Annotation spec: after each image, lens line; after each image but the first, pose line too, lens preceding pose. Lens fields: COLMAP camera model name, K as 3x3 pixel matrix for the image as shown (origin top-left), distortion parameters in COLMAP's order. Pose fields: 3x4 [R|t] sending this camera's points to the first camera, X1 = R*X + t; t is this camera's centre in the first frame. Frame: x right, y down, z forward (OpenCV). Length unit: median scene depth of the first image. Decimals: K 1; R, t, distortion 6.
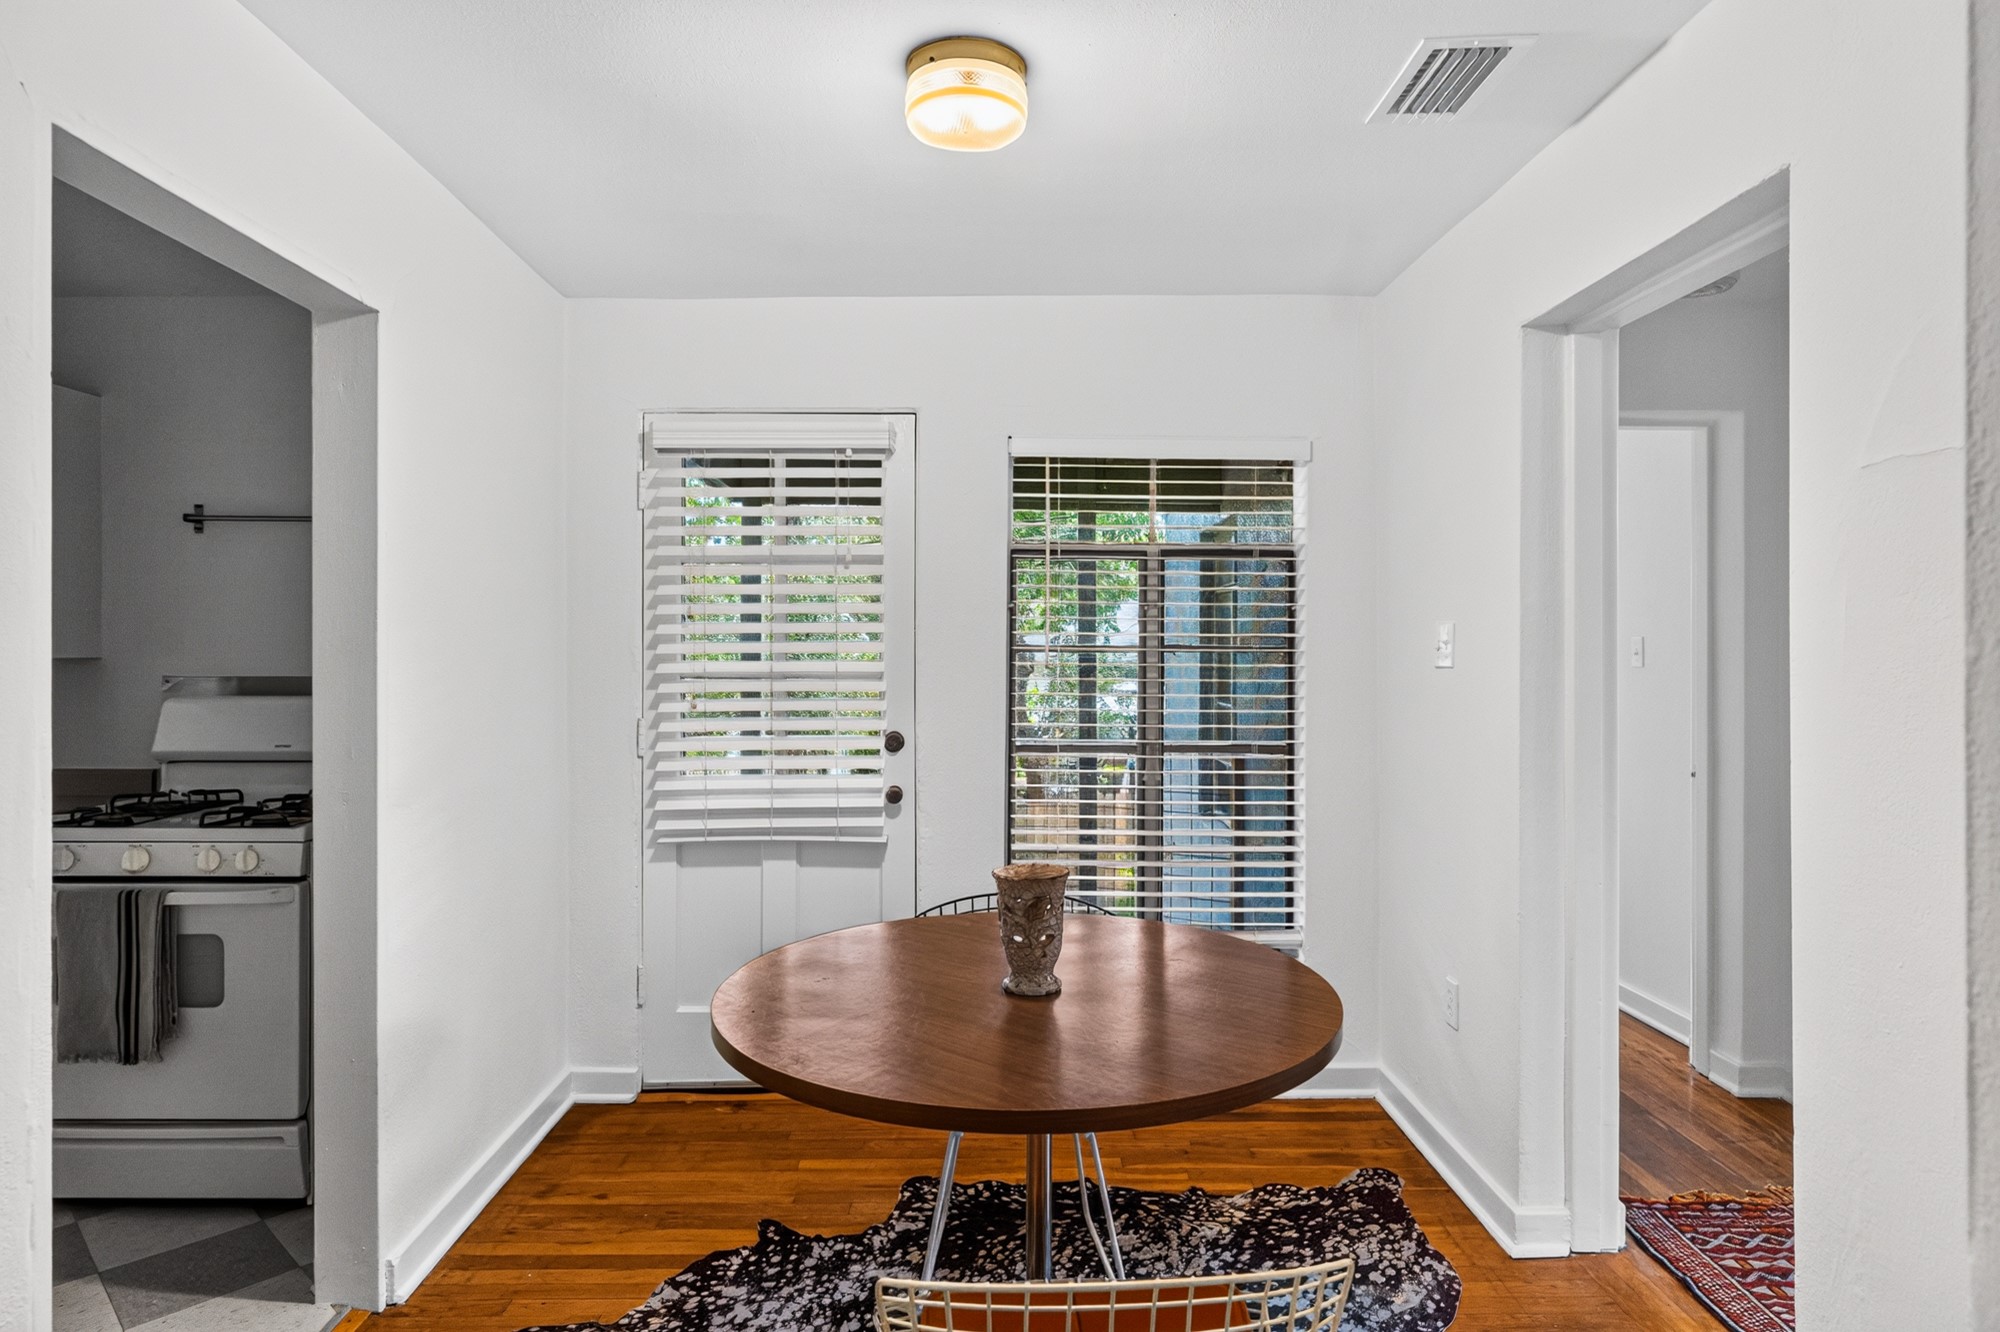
lens RADIAL K [[1115.5, 0, 990.6], [0, 1115.5, 660.1], [0, 0, 1]] dist [-0.000658, 0.001854]
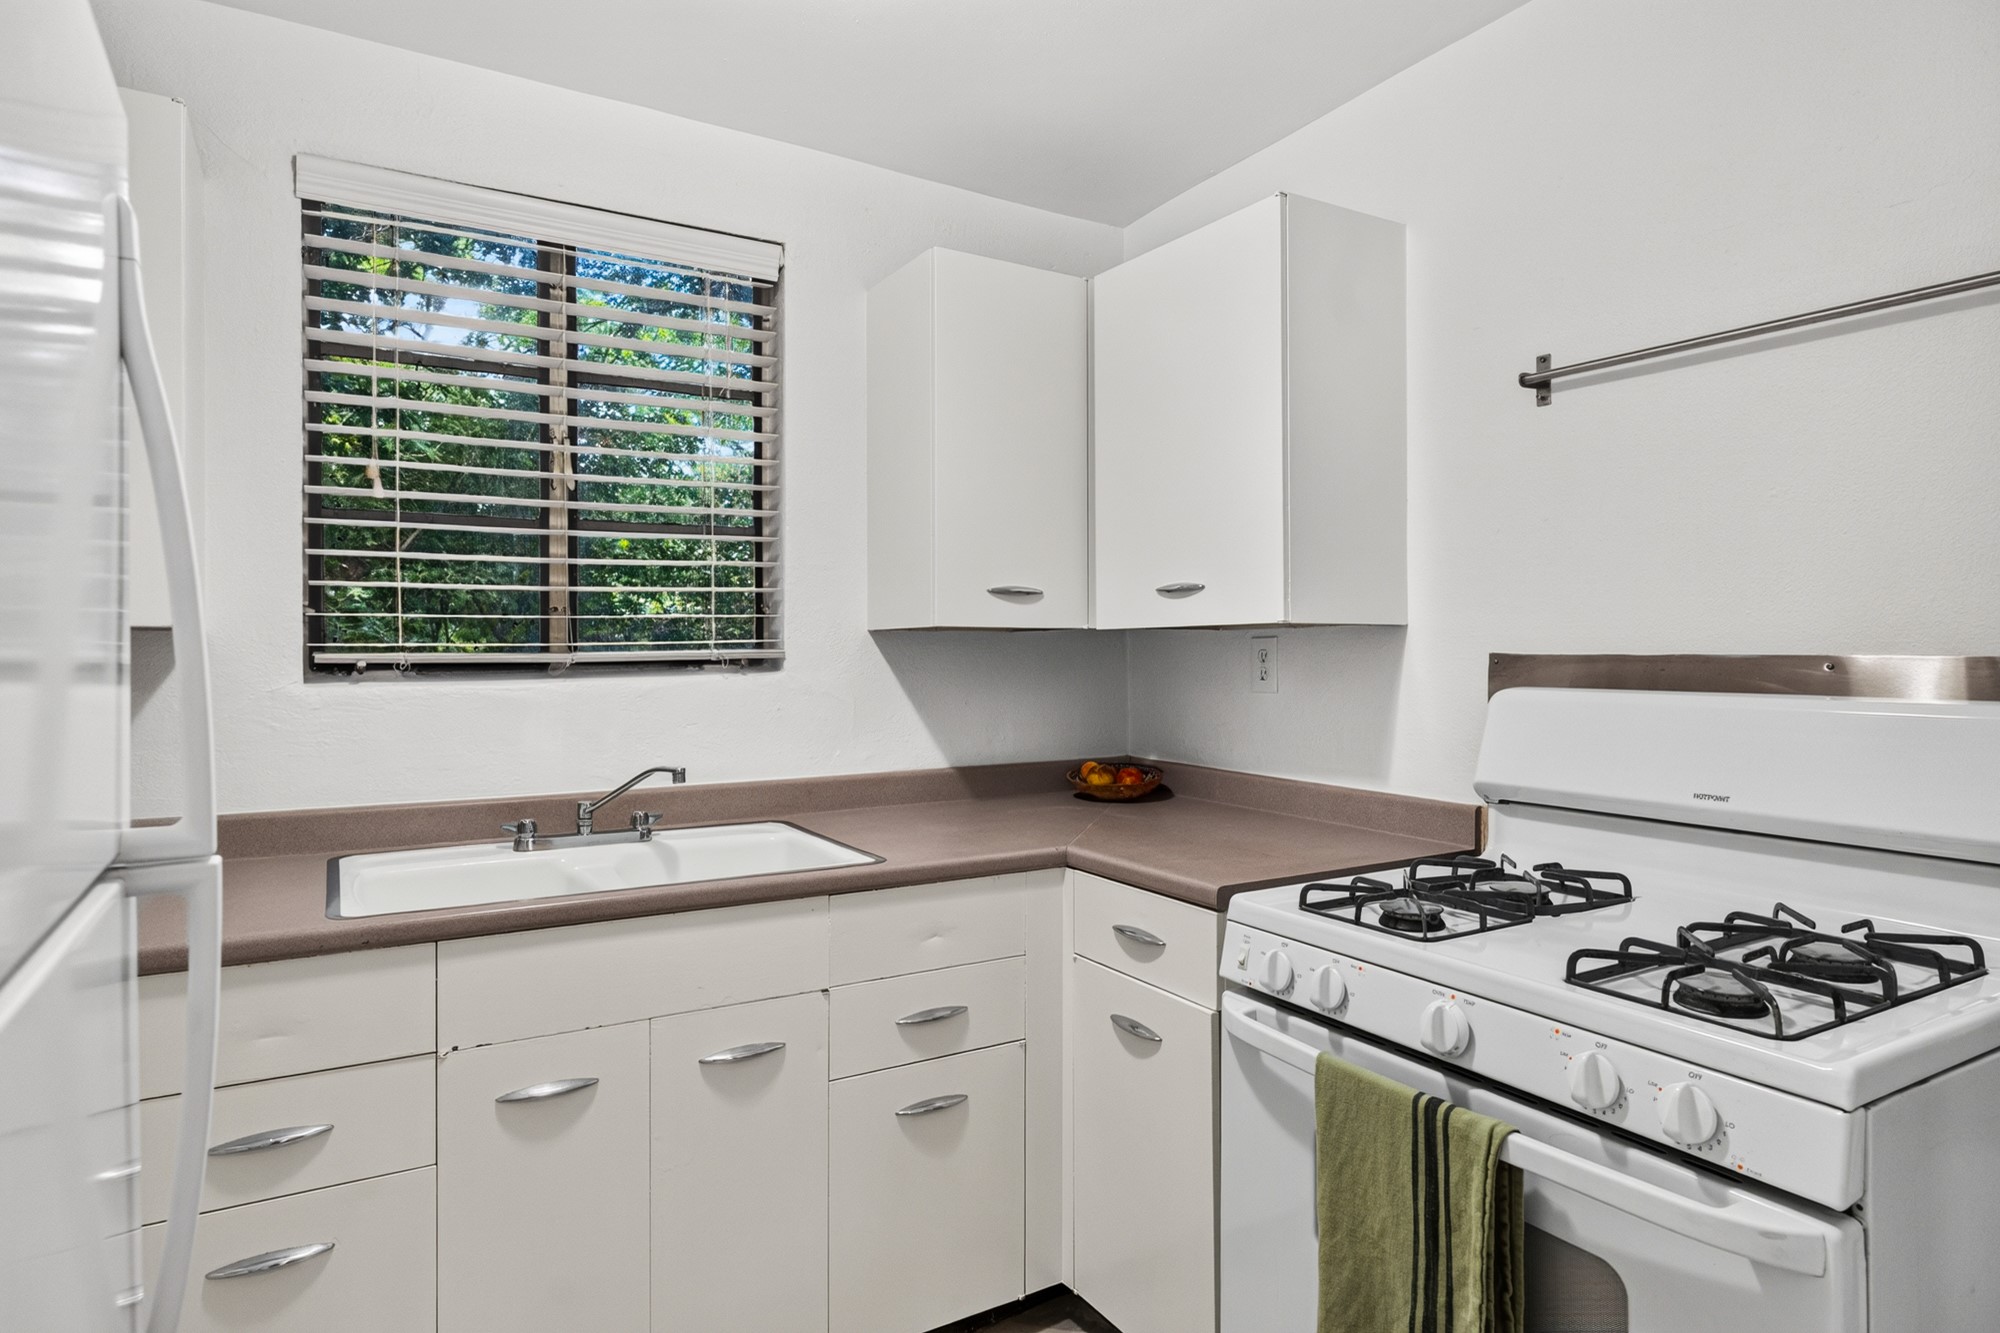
lens RADIAL K [[1115.5, 0, 983.0], [0, 1115.5, 661.6], [0, 0, 1]] dist [-0.000658, 0.001854]
pose [[0.489769, 0.003604, -0.871845, -0.355156], [0.006030, 0.999954, 0.007521, 0.013270], [0.871832, -0.008940, 0.489724, 0.472611]]
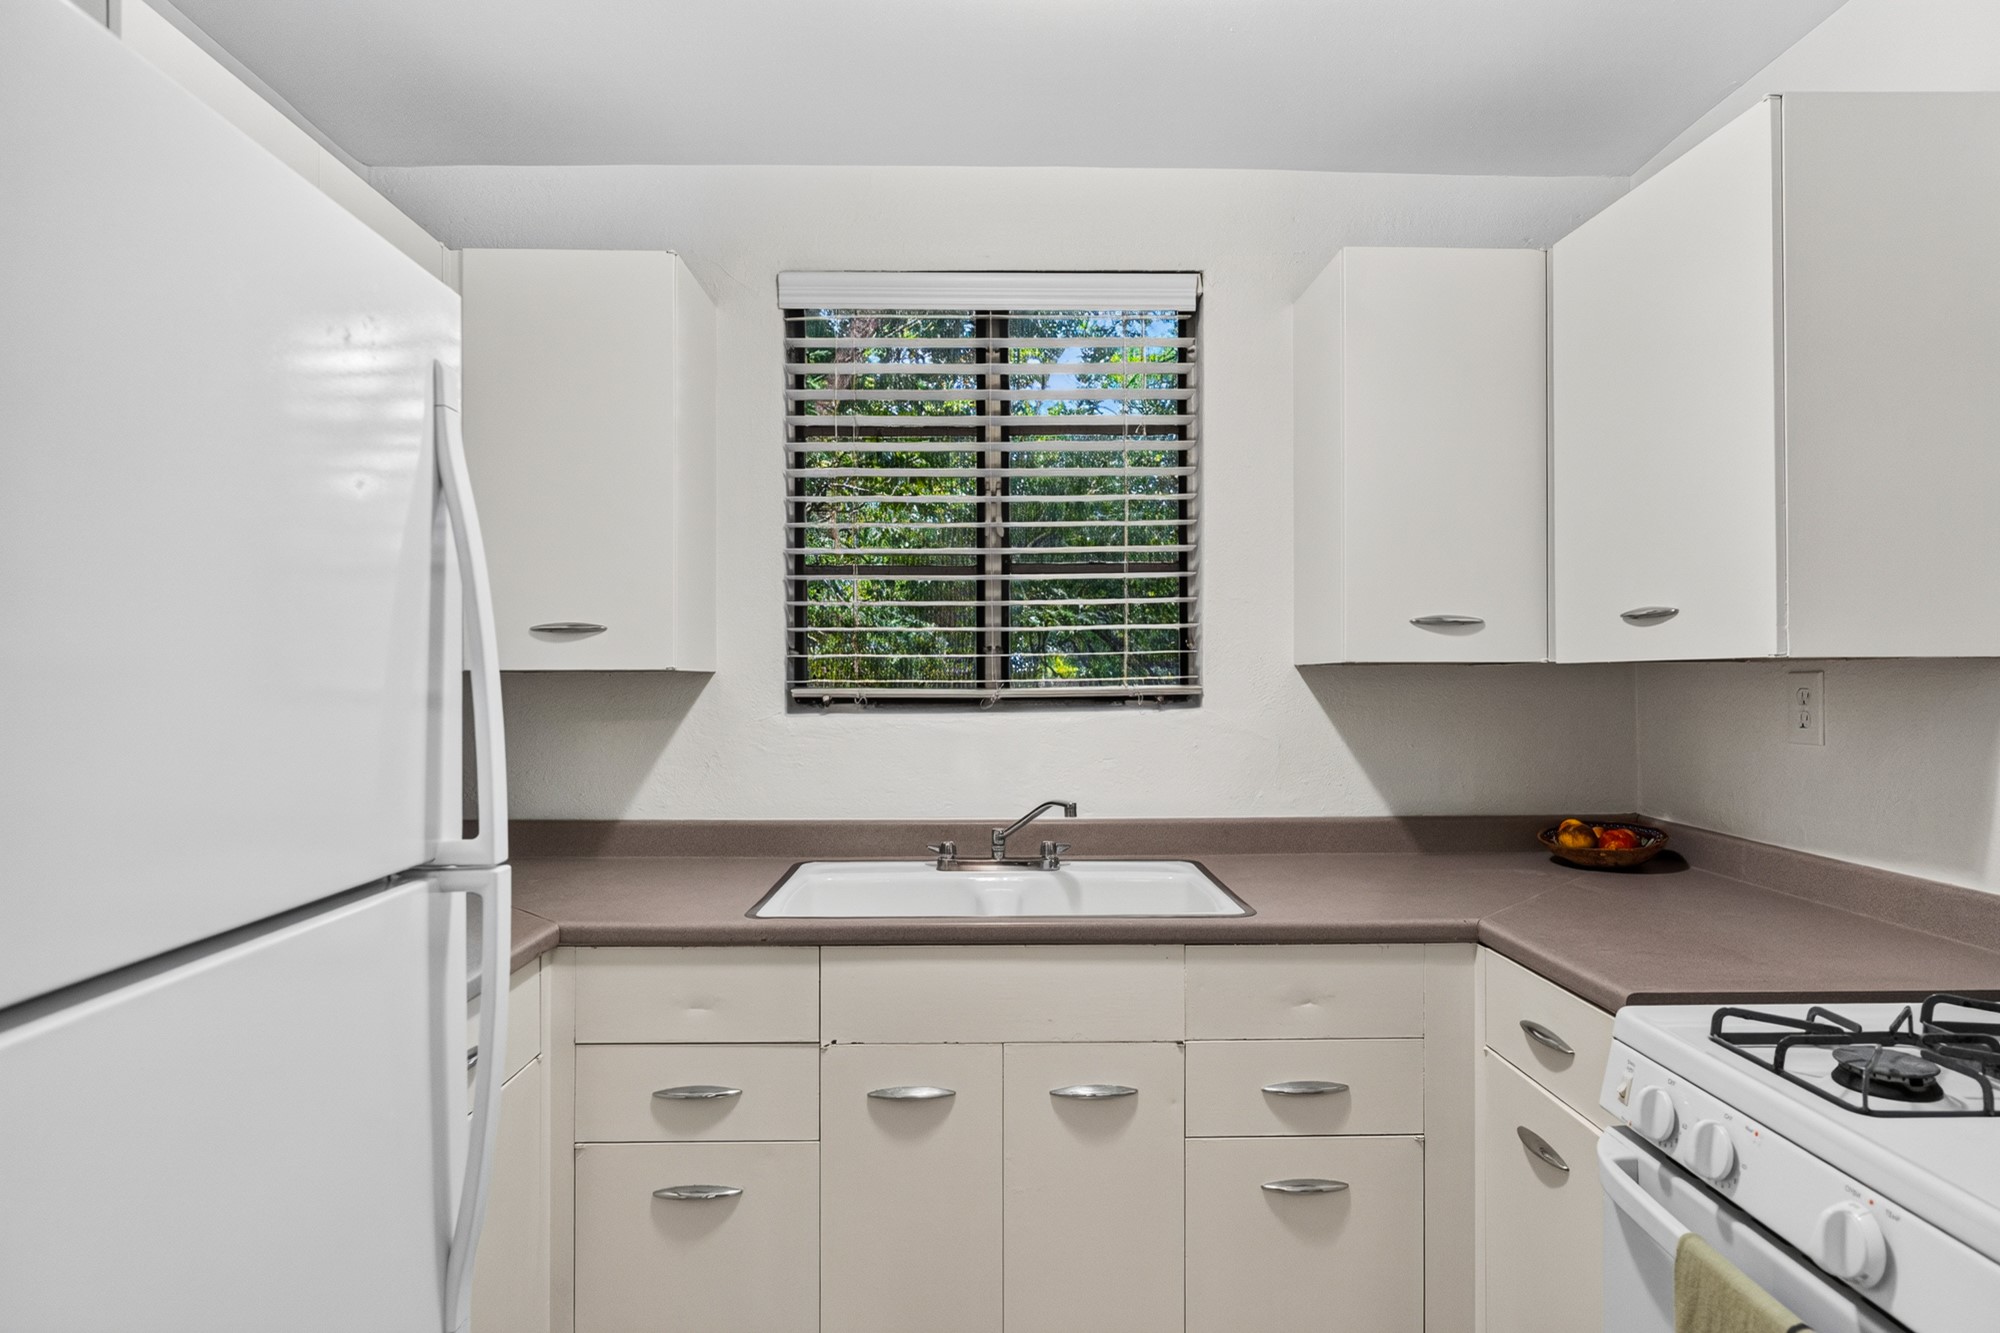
lens RADIAL K [[1115.5, 0, 992.6], [0, 1115.5, 680.2], [0, 0, 1]] dist [-0.000658, 0.001854]
pose [[-0.002090, -0.000453, -0.999998, -0.340550], [0.005172, 0.999987, -0.000464, 0.005971], [0.999984, -0.005173, -0.002087, 0.587259]]
